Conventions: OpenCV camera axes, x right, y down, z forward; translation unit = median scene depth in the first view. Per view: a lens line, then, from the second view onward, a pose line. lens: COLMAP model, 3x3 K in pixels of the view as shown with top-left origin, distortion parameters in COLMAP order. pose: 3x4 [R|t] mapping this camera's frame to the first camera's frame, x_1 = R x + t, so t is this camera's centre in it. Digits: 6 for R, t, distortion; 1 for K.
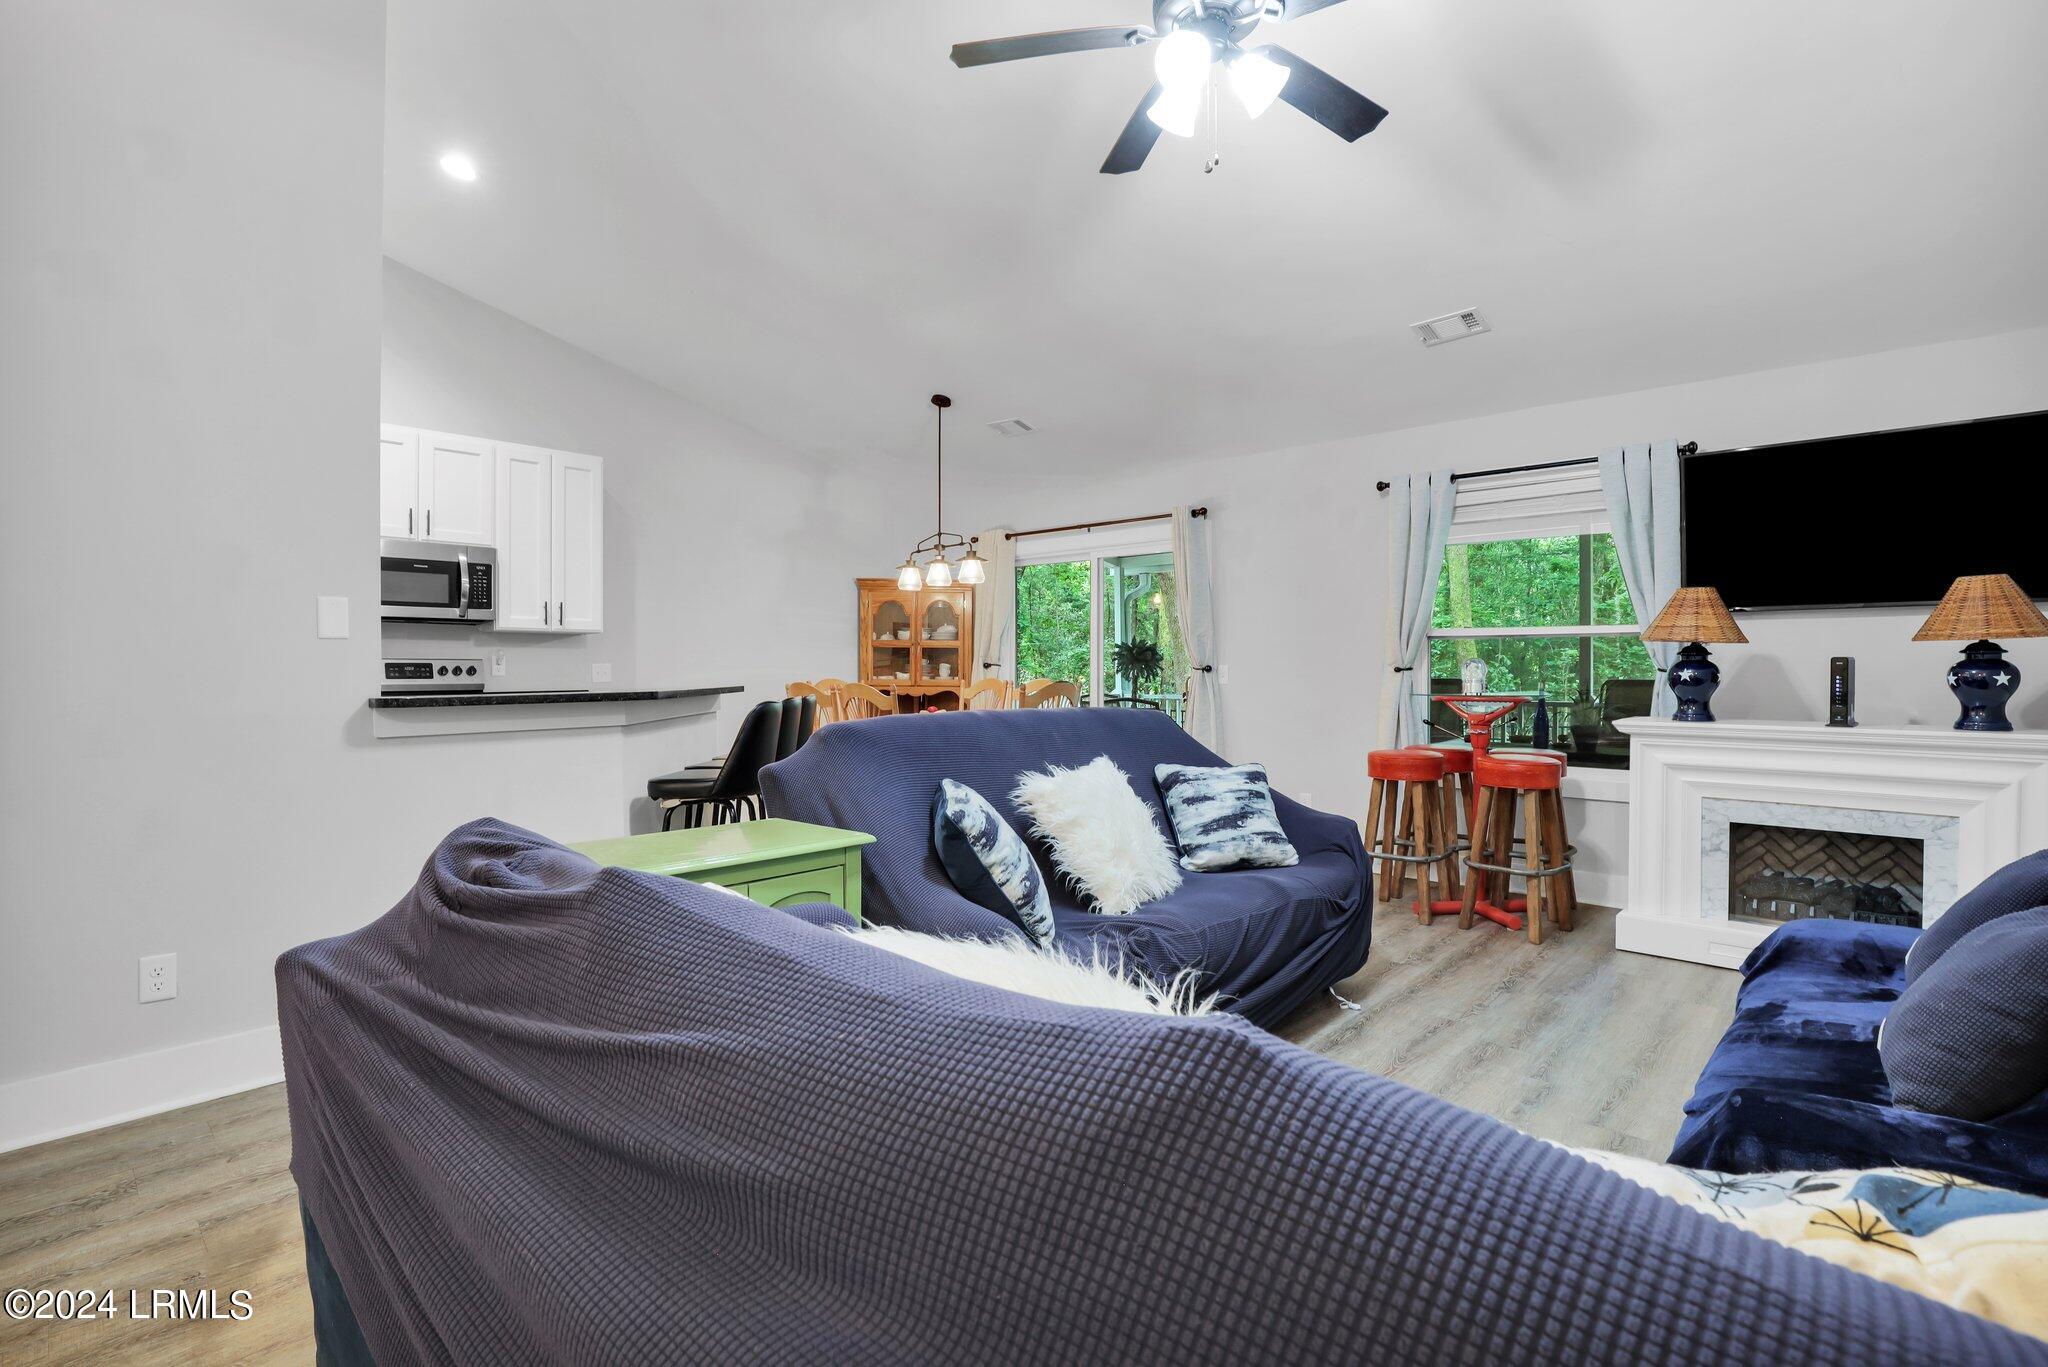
lens RADIAL K [[954.7, 0, 1023.1], [0, 954.7, 682.1], [0, 0, 1]] dist [-0.030883, 0.005241]
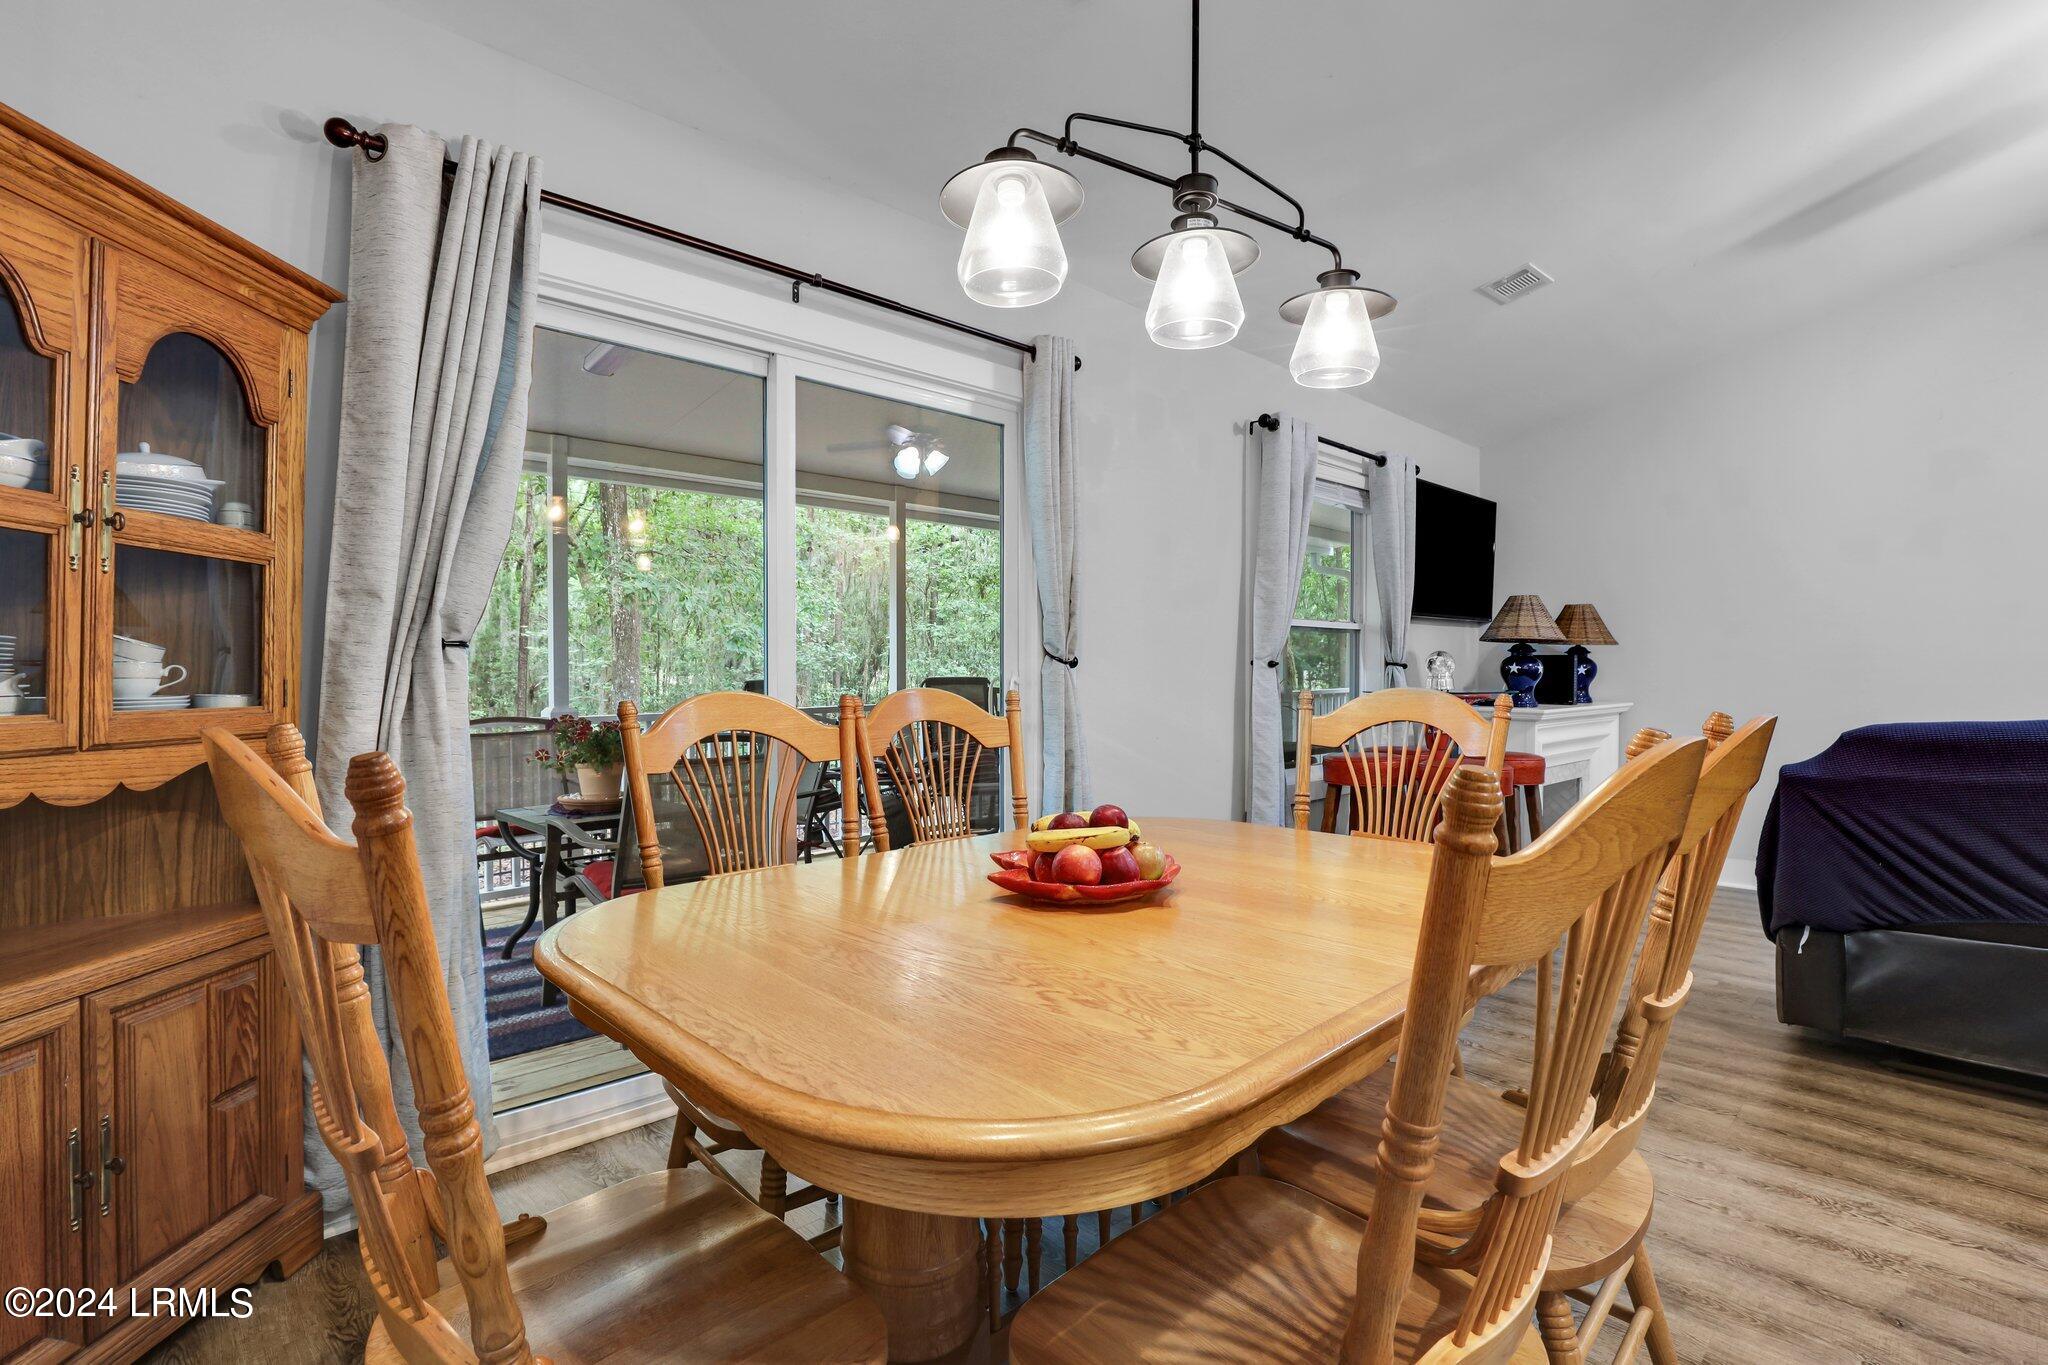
lens RADIAL K [[954.7, 0, 974.9], [0, 954.7, 653.1], [0, 0, 1]] dist [-0.030883, 0.005241]
pose [[0.071988, 0.012452, 0.997328, -0.449914], [0.012607, 0.999831, -0.013393, -0.016873], [-0.997326, 0.013537, 0.071819, 1.350153]]
